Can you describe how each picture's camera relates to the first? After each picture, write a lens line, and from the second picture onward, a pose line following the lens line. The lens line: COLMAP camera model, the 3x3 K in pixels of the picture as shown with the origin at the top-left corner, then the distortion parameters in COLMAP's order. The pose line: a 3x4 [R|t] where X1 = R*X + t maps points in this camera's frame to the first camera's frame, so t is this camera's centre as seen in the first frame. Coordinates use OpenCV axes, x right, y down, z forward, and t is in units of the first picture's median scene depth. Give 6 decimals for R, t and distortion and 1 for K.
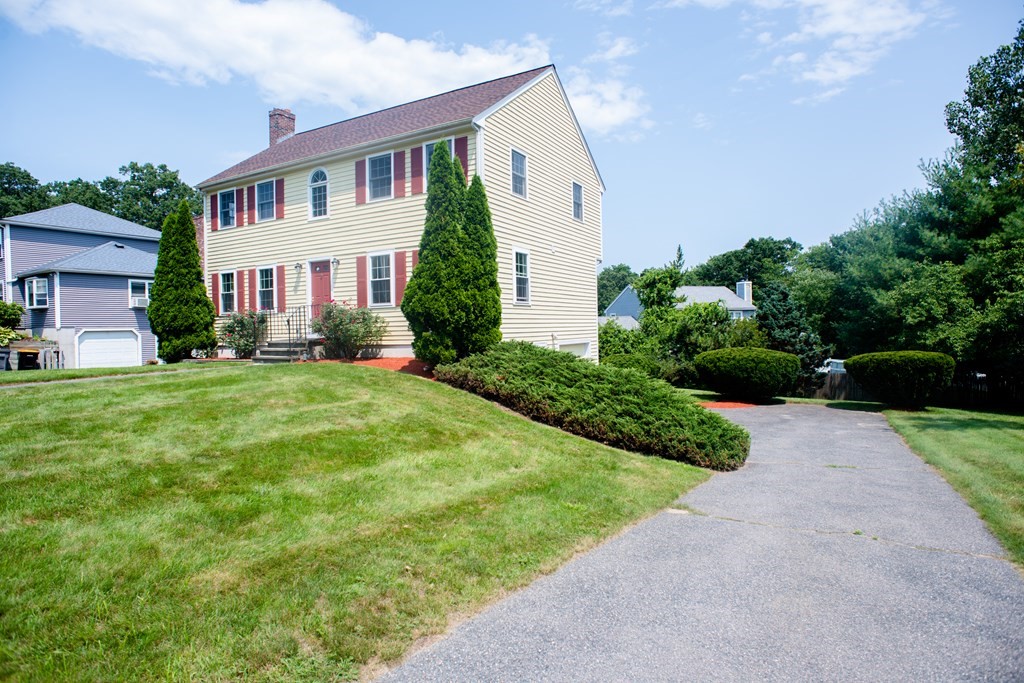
lens RADIAL K [[585.9, 0, 512.0], [0, 585.9, 341.5], [0, 0, 1]] dist [-0.025285, 0.000519]
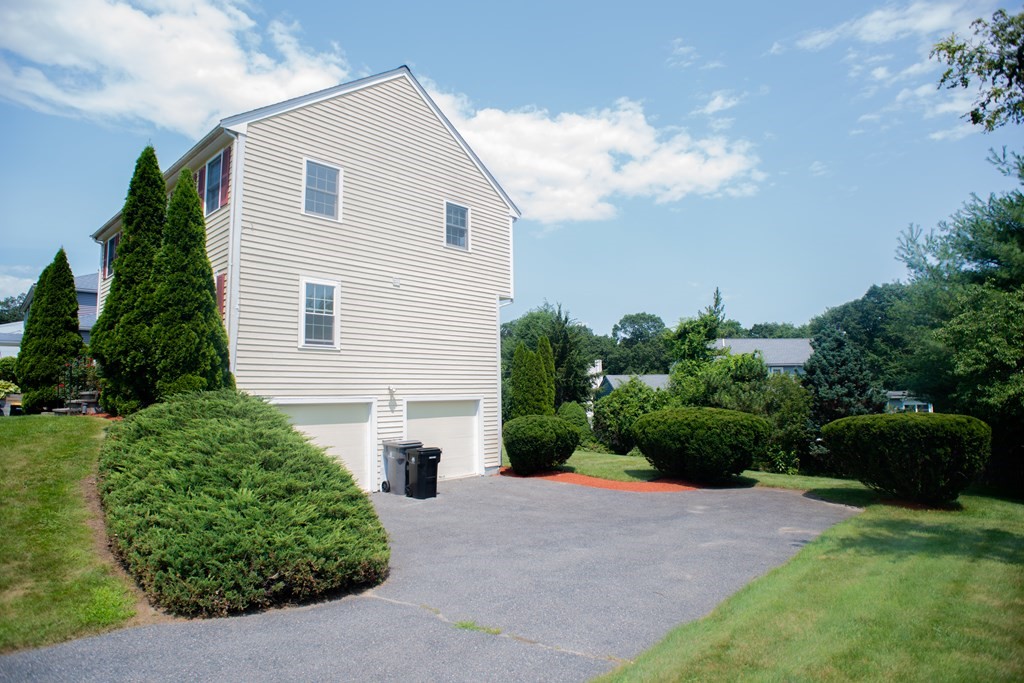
lens RADIAL K [[577.5, 0, 508.1], [0, 577.5, 332.1], [0, 0, 1]] dist [-0.082845, 0.055395]
pose [[0.970326, -0.022616, -0.240742, 0.370285], [-0.007517, 0.992314, -0.123516, 0.007380], [0.241685, 0.121660, 0.962698, 0.254866]]
